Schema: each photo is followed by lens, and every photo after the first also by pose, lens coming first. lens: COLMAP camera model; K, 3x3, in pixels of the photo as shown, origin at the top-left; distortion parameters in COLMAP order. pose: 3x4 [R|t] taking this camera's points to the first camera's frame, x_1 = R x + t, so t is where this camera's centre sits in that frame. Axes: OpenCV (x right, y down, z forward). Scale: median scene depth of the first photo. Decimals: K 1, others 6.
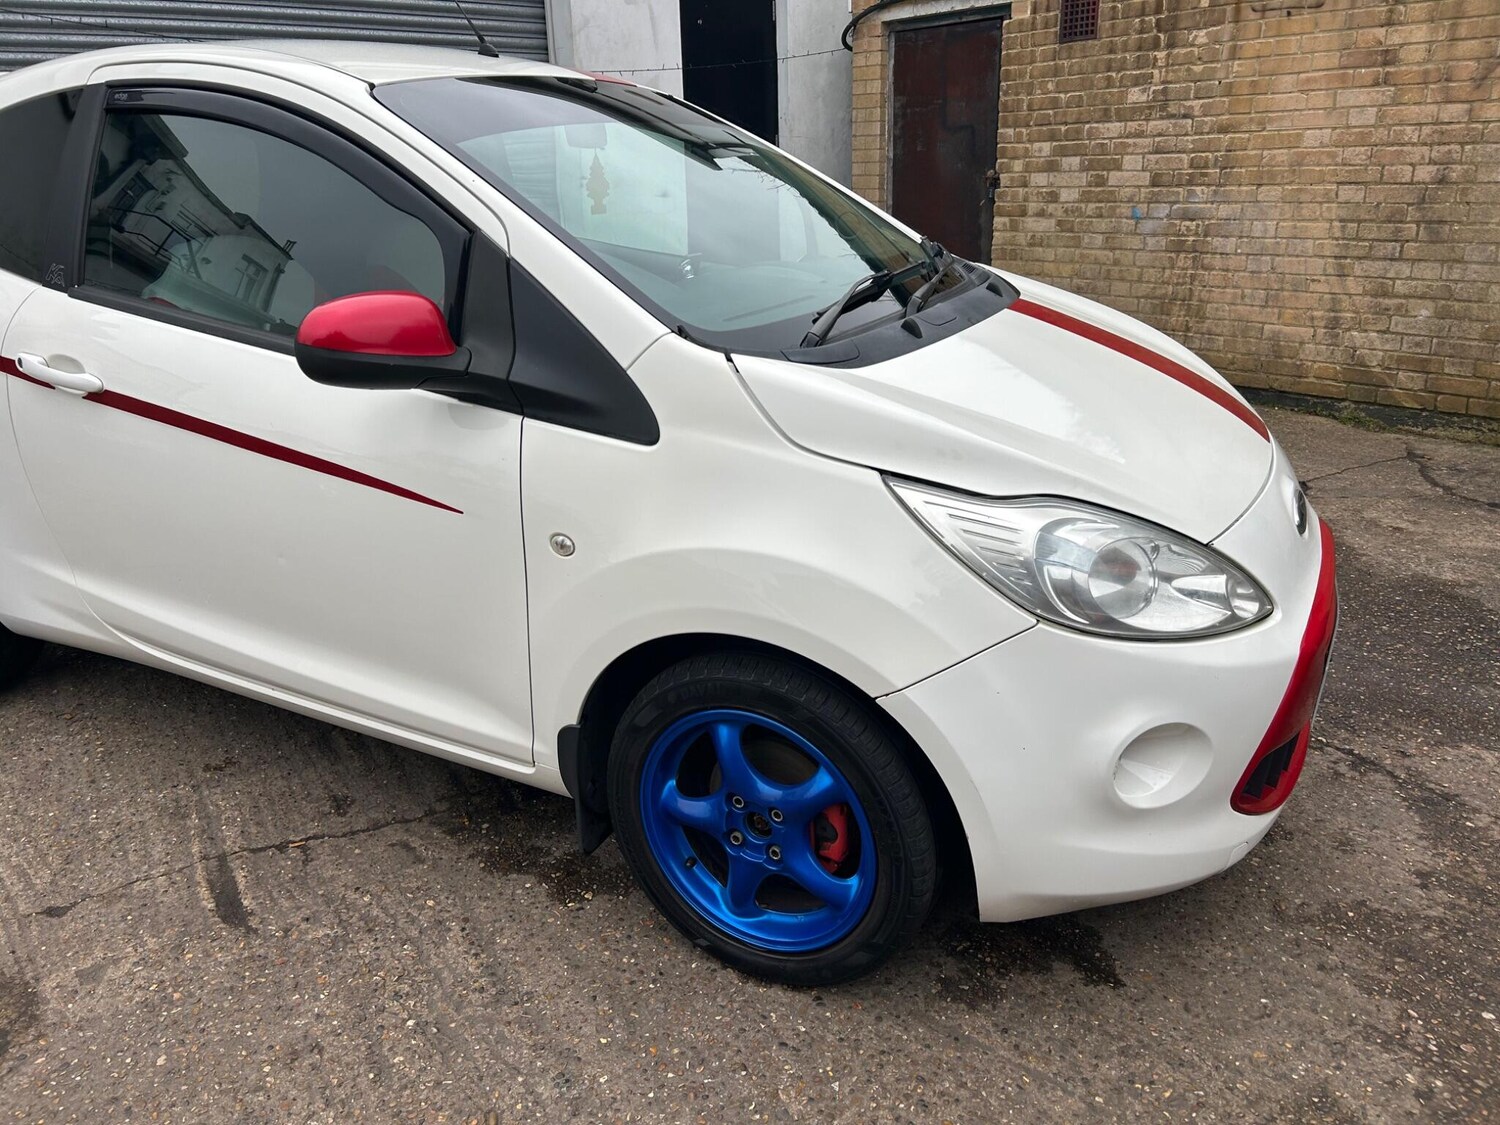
lens RADIAL K [[1126.0, 0, 737.9], [0, 1126.0, 559.0], [0, 0, 1]] dist [0.058113, -0.059232]
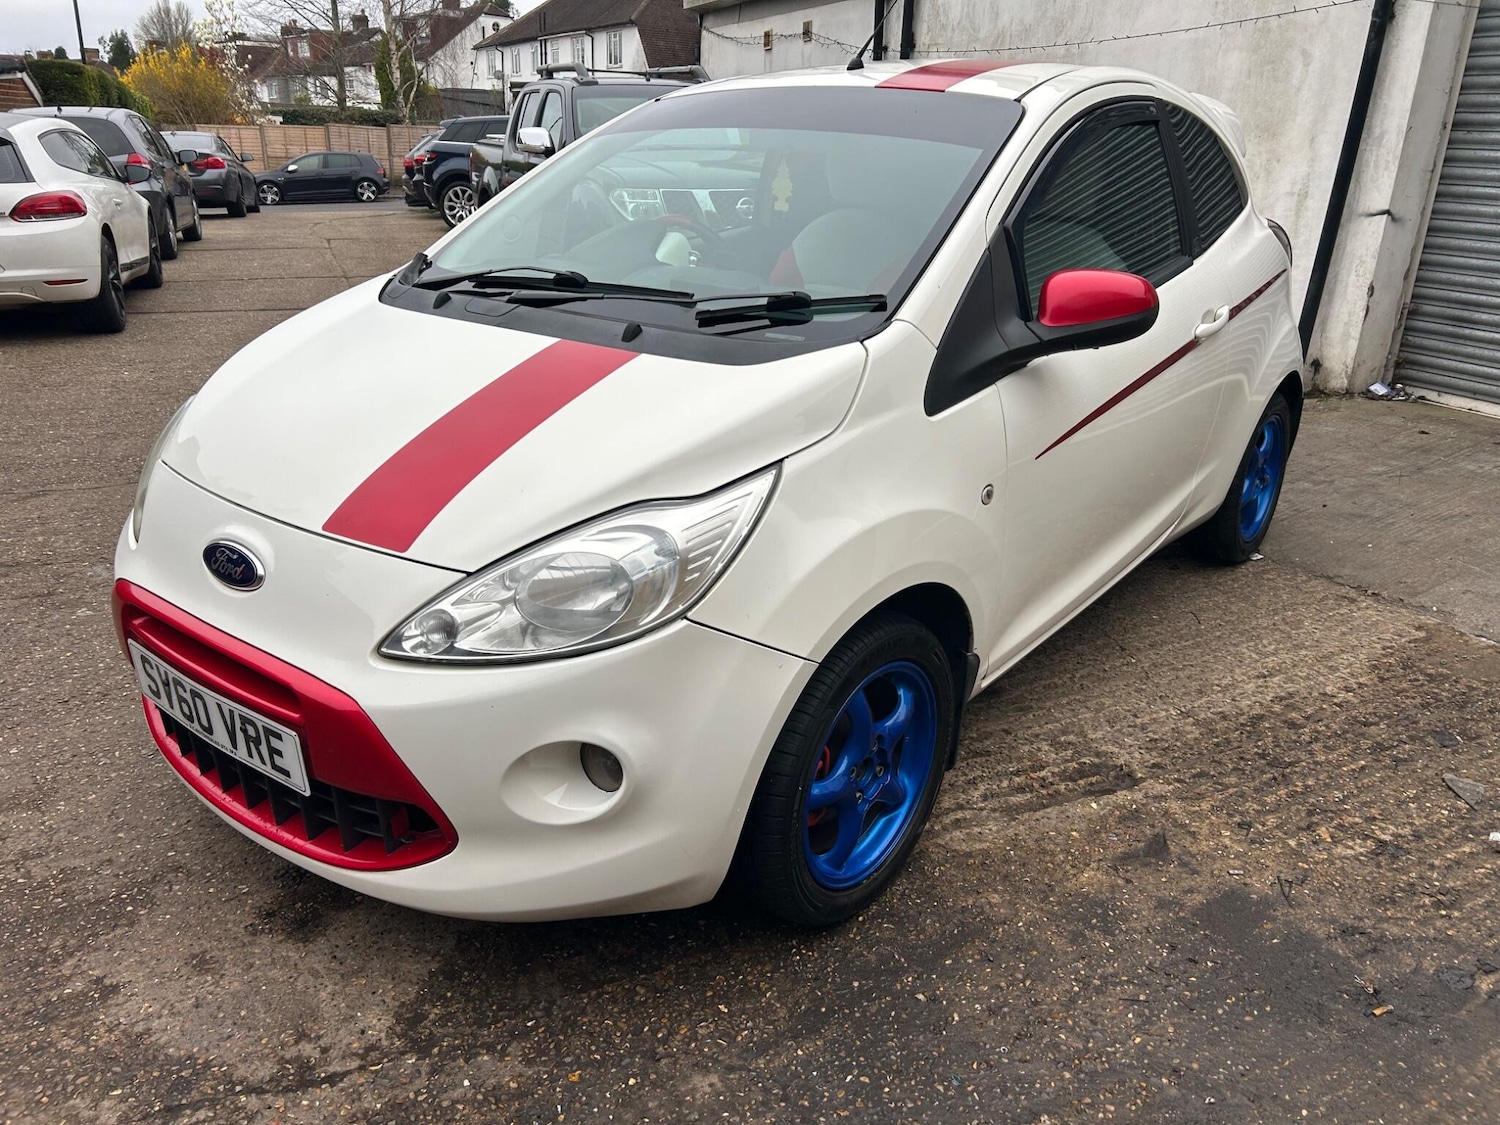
lens RADIAL K [[1126.0, 0, 758.2], [0, 1126.0, 568.8], [0, 0, 1]] dist [0.058113, -0.059232]
pose [[-0.192804, 0.367032, -0.910008, 1.194233], [-0.360539, 0.836037, 0.413585, -0.544207], [0.912600, 0.407834, -0.028862, 1.360142]]
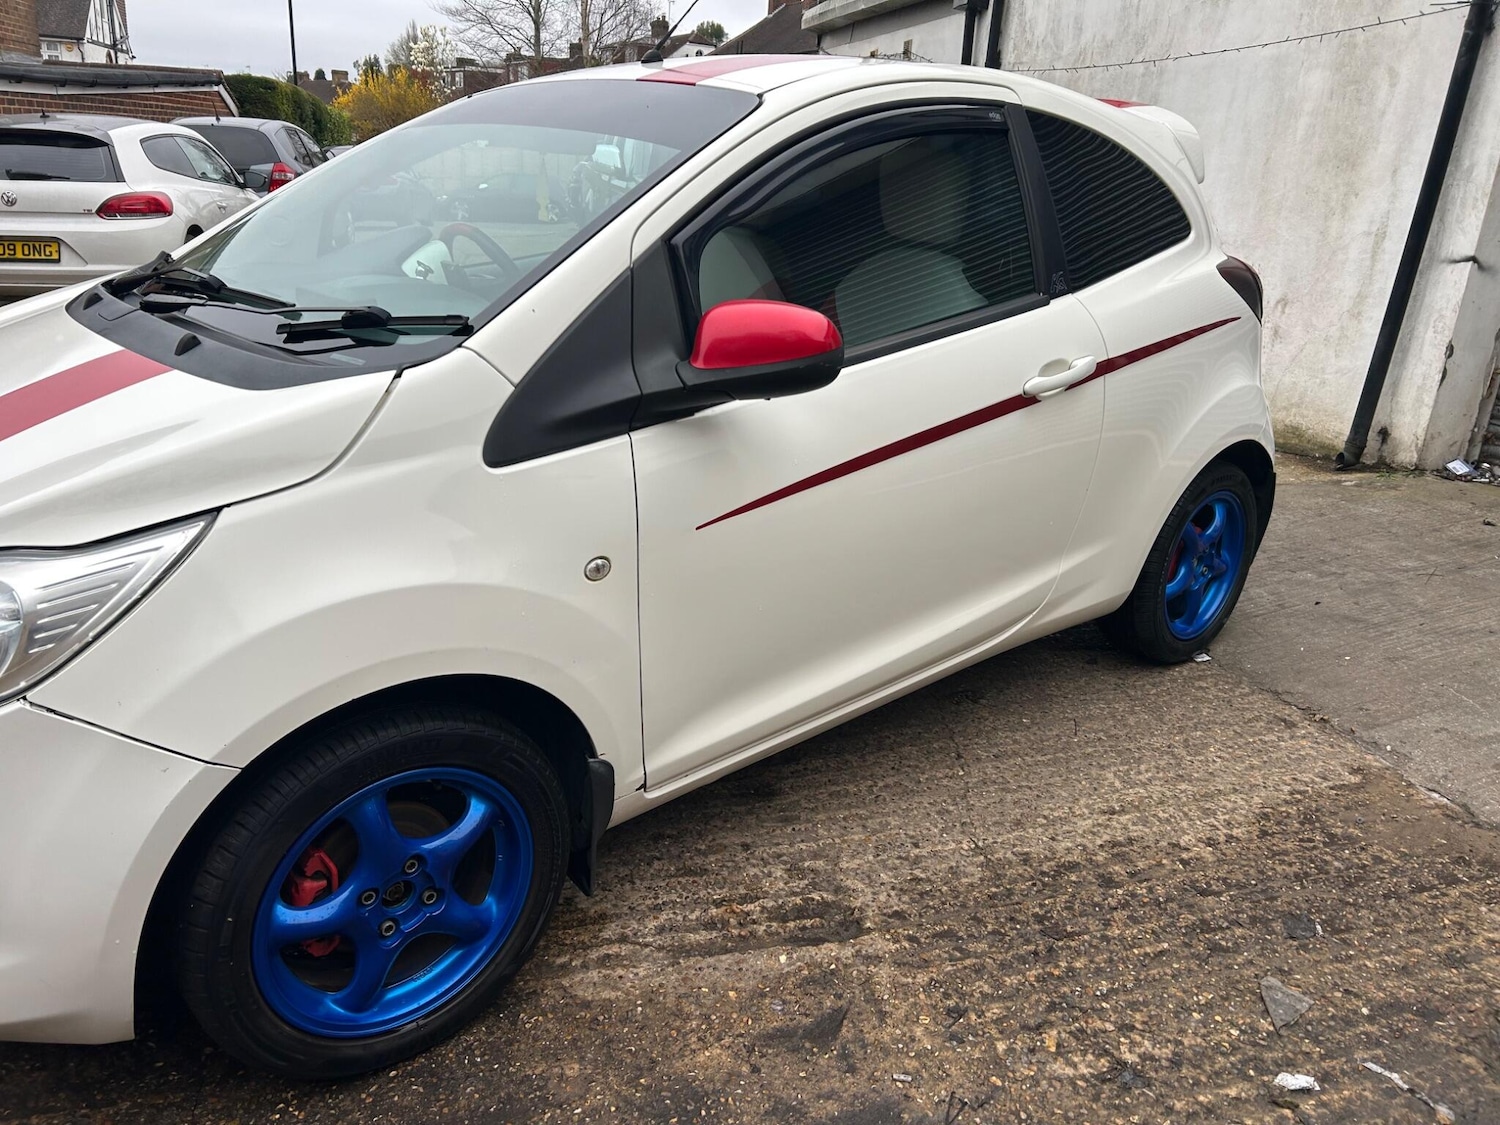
lens RADIAL K [[1126.0, 0, 741.0], [0, 1126.0, 568.6], [0, 0, 1]] dist [0.058113, -0.059232]
pose [[-0.369771, 0.323259, -0.871076, 0.886617], [-0.360440, 0.814196, 0.455157, -0.664336], [0.856360, 0.482275, -0.184551, 1.728101]]
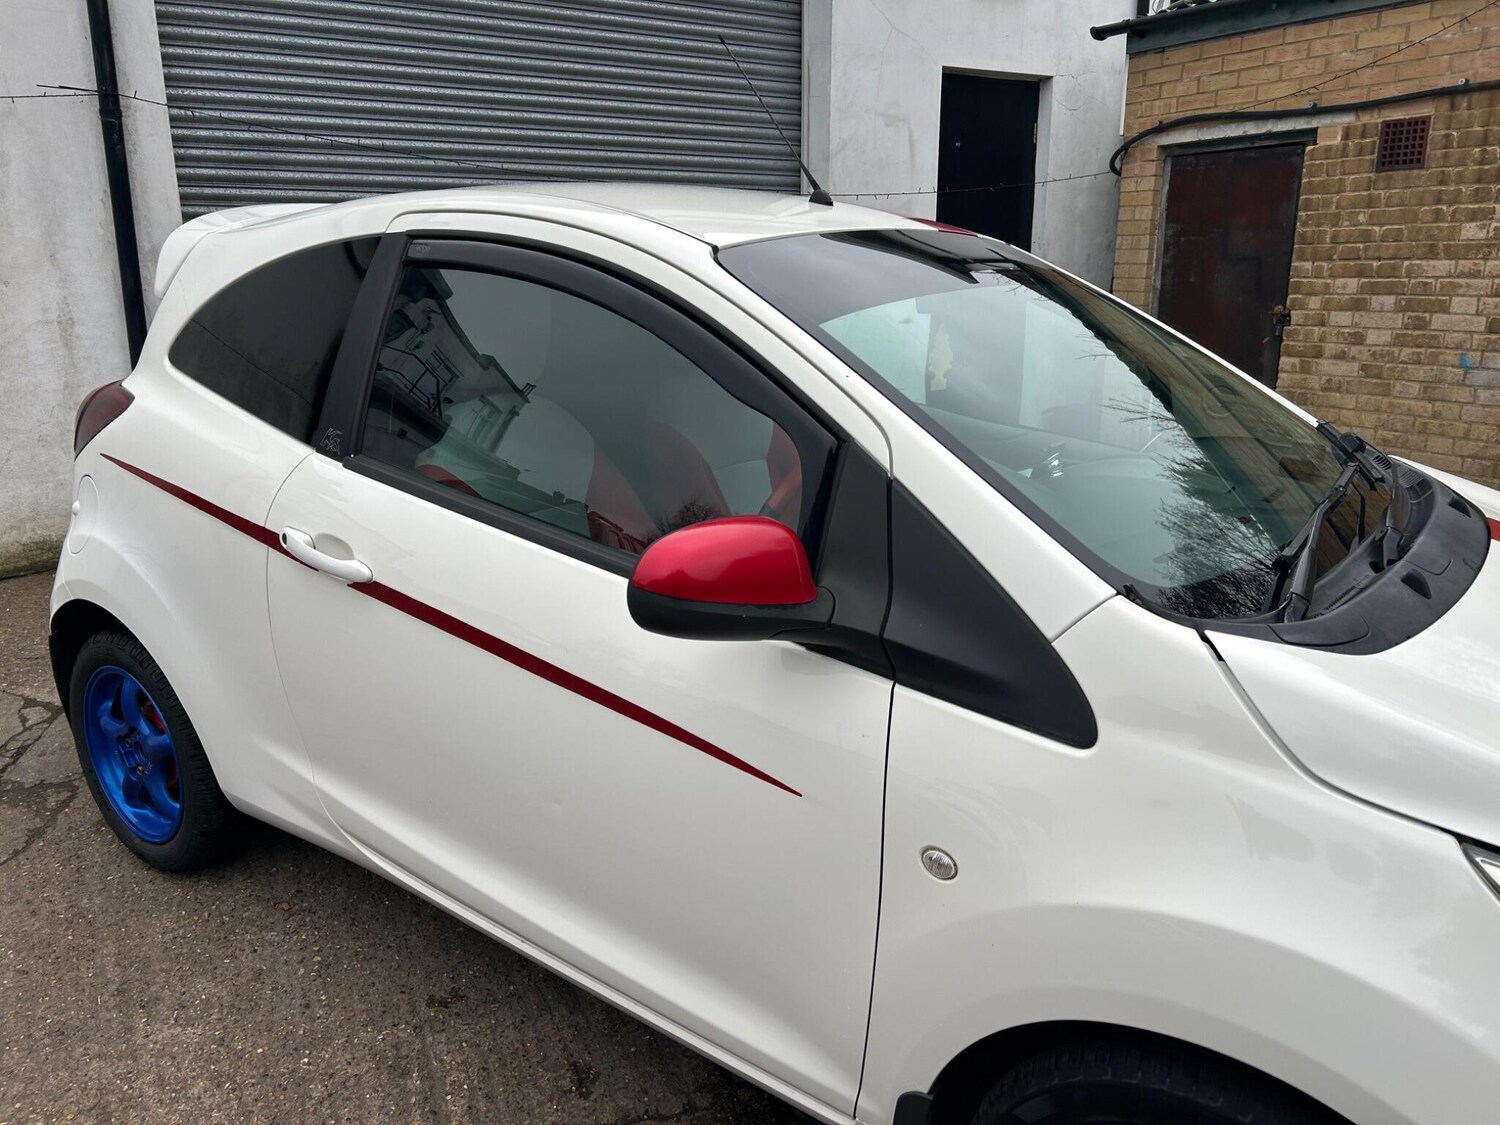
lens RADIAL K [[1126.0, 0, 748.6], [0, 1126.0, 571.1], [0, 0, 1]] dist [0.058113, -0.059232]
pose [[0.987715, 0.063924, -0.142593, -0.157357], [-0.074196, 0.994928, -0.067916, -0.121453], [0.137528, 0.077662, 0.987449, 0.196715]]
